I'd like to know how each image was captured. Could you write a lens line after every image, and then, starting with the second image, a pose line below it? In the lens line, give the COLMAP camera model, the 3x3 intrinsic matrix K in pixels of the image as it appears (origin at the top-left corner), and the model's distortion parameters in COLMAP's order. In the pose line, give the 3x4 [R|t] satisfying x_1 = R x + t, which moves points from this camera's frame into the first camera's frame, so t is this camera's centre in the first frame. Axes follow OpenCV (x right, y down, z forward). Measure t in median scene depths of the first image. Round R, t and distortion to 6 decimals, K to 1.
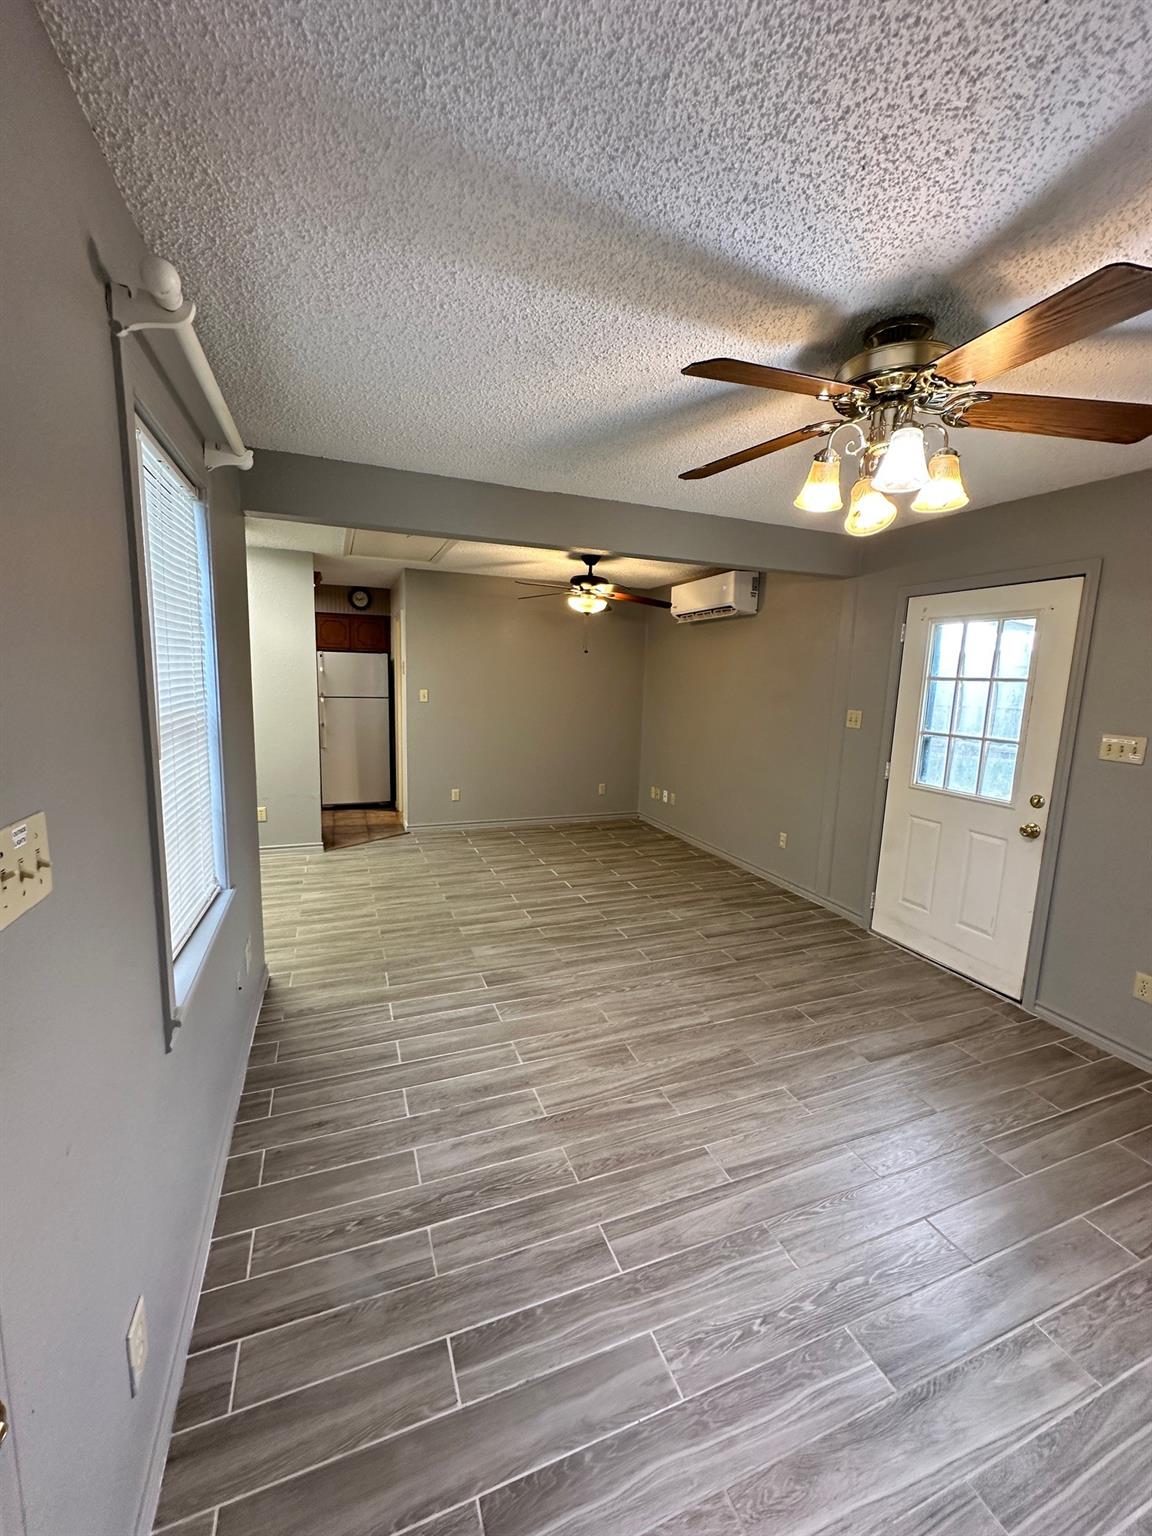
lens RADIAL K [[611.8, 0, 575.1], [0, 611.8, 768.6], [0, 0, 1]] dist [0.000989, -0.000134]
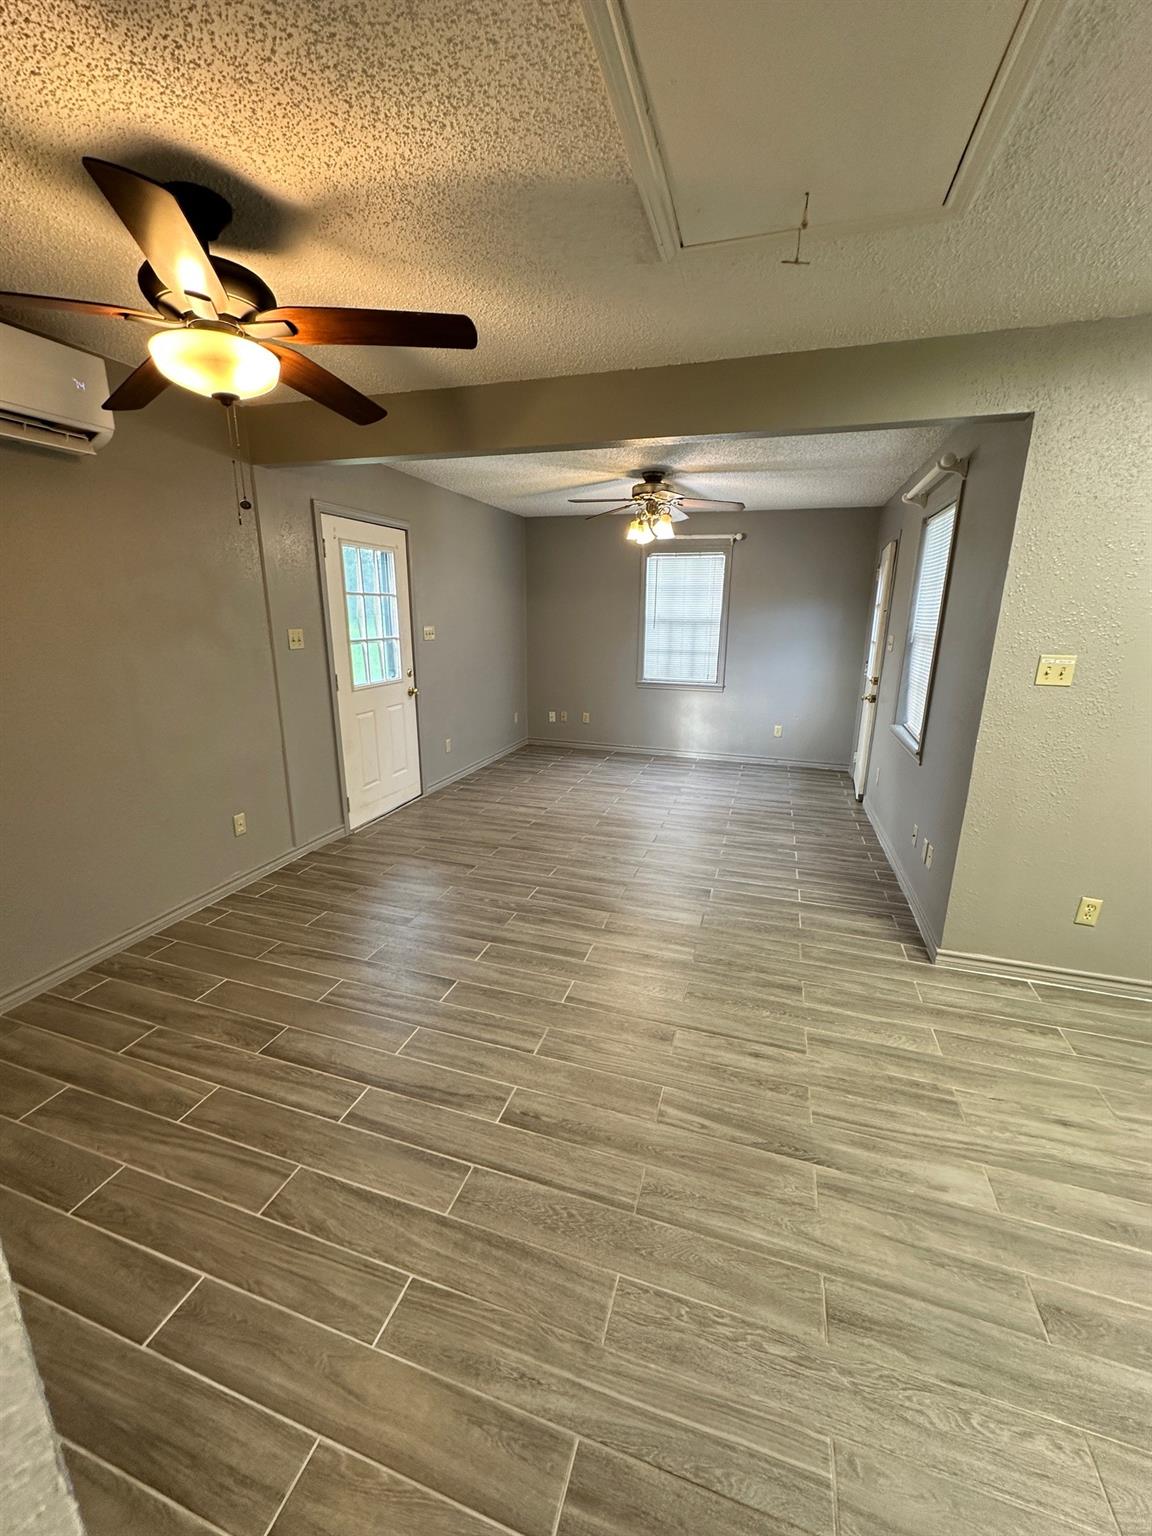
lens RADIAL K [[611.8, 0, 576.3], [0, 611.8, 766.1], [0, 0, 1]] dist [0.000989, -0.000134]
pose [[-0.775190, -0.196708, 0.600321, -0.500700], [0.059063, 0.923555, 0.378890, -0.253083], [-0.628960, 0.329169, -0.704313, 1.612276]]
